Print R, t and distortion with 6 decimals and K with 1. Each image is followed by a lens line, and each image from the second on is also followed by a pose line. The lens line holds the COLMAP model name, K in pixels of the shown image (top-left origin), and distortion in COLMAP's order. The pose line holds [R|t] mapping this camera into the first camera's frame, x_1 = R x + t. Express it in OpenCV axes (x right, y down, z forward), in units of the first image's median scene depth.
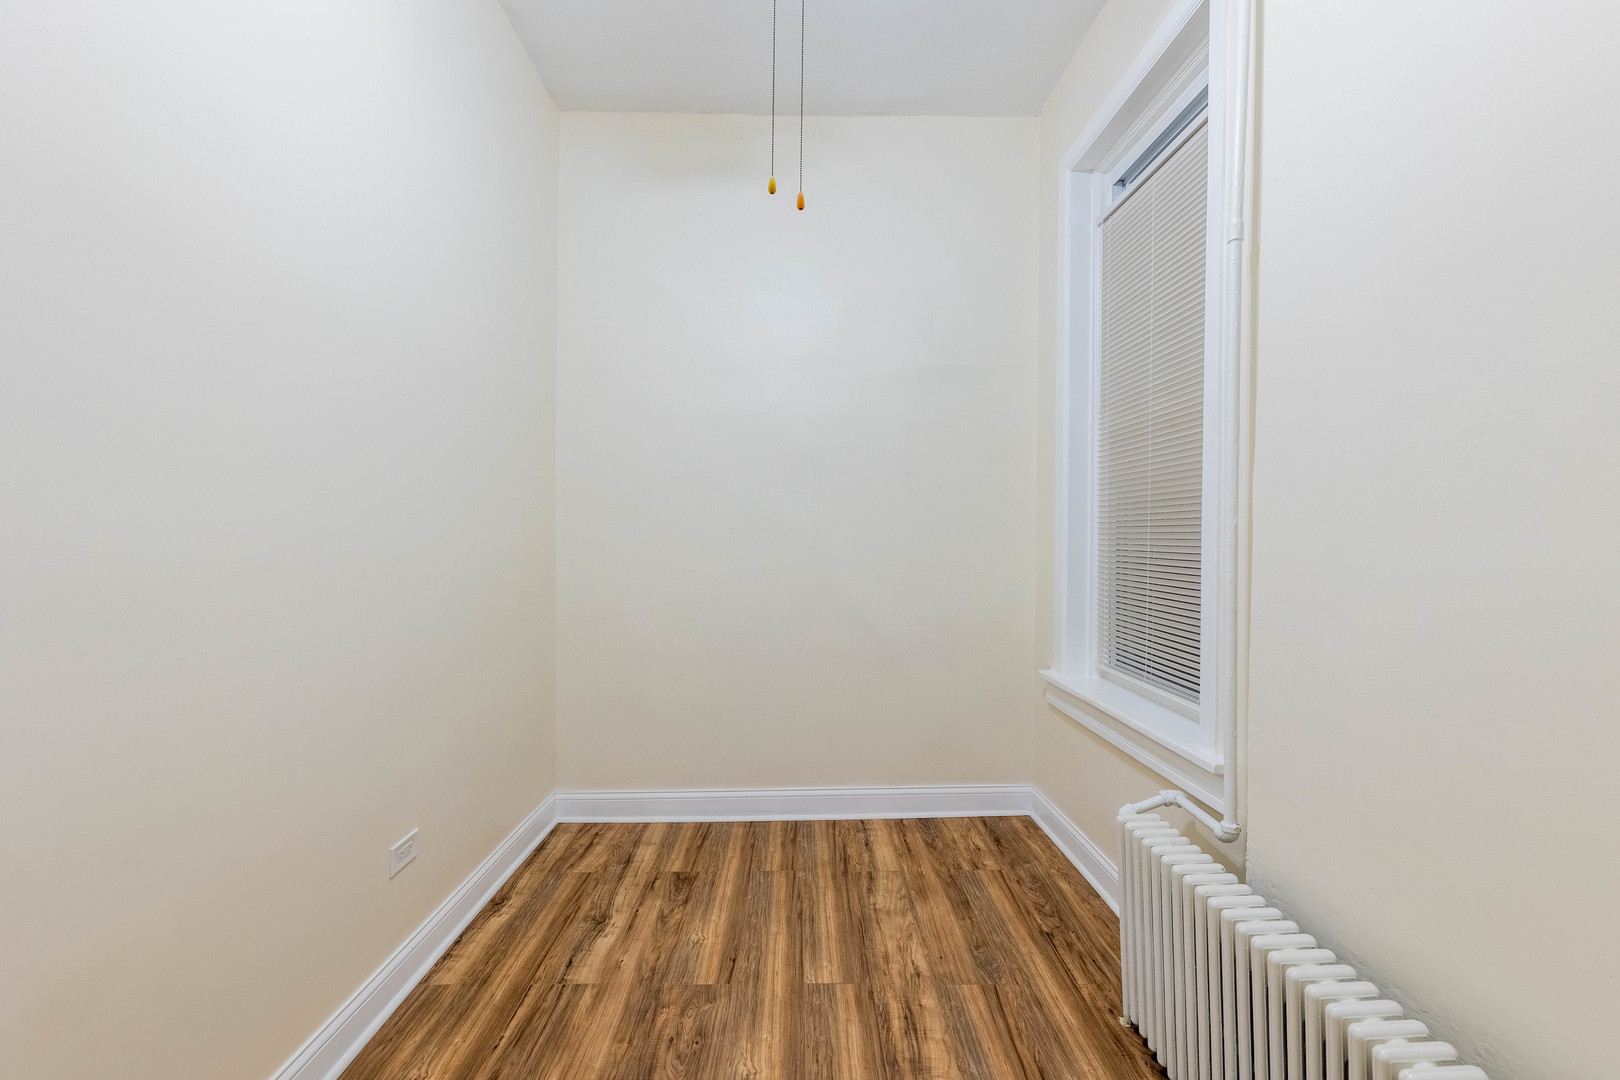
lens RADIAL K [[657.5, 0, 814.9], [0, 657.5, 533.1], [0, 0, 1]] dist [0.006839, -0.003524]
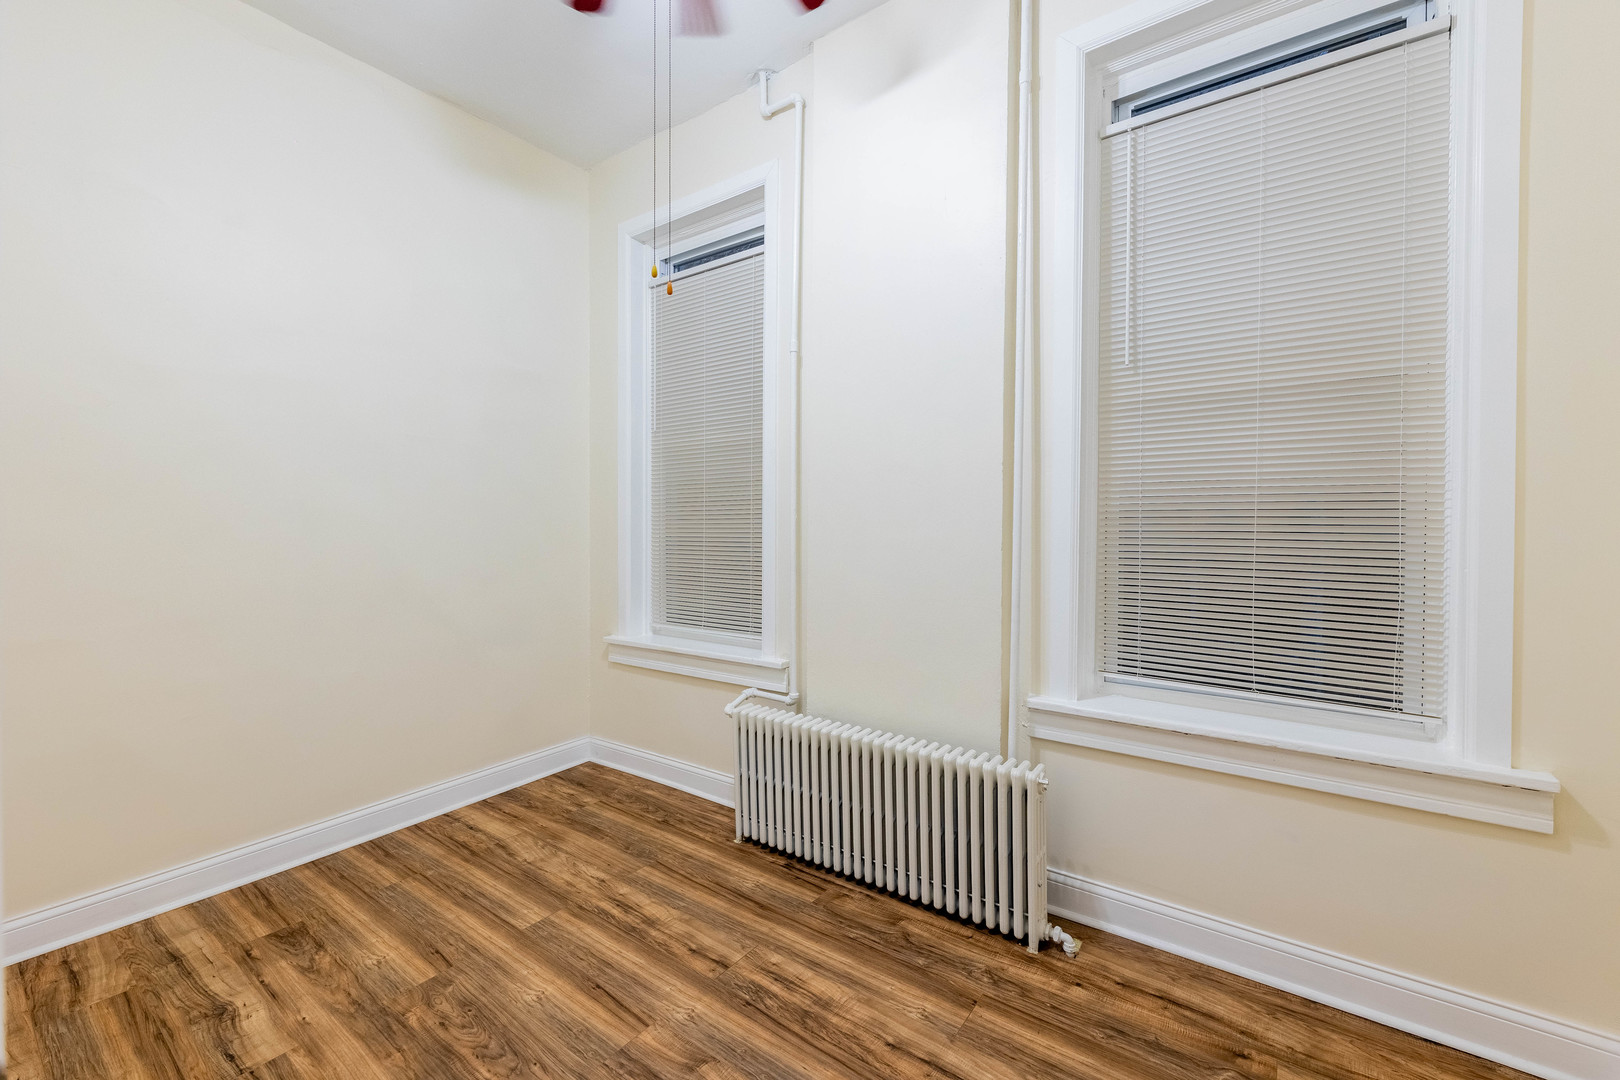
lens RADIAL K [[657.5, 0, 804.5], [0, 657.5, 532.1], [0, 0, 1]] dist [0.006839, -0.003524]
pose [[0.616129, -0.019134, 0.787413, -0.504303], [0.004074, 0.999769, 0.021106, -0.013246], [-0.787634, -0.009796, 0.616065, -0.054611]]
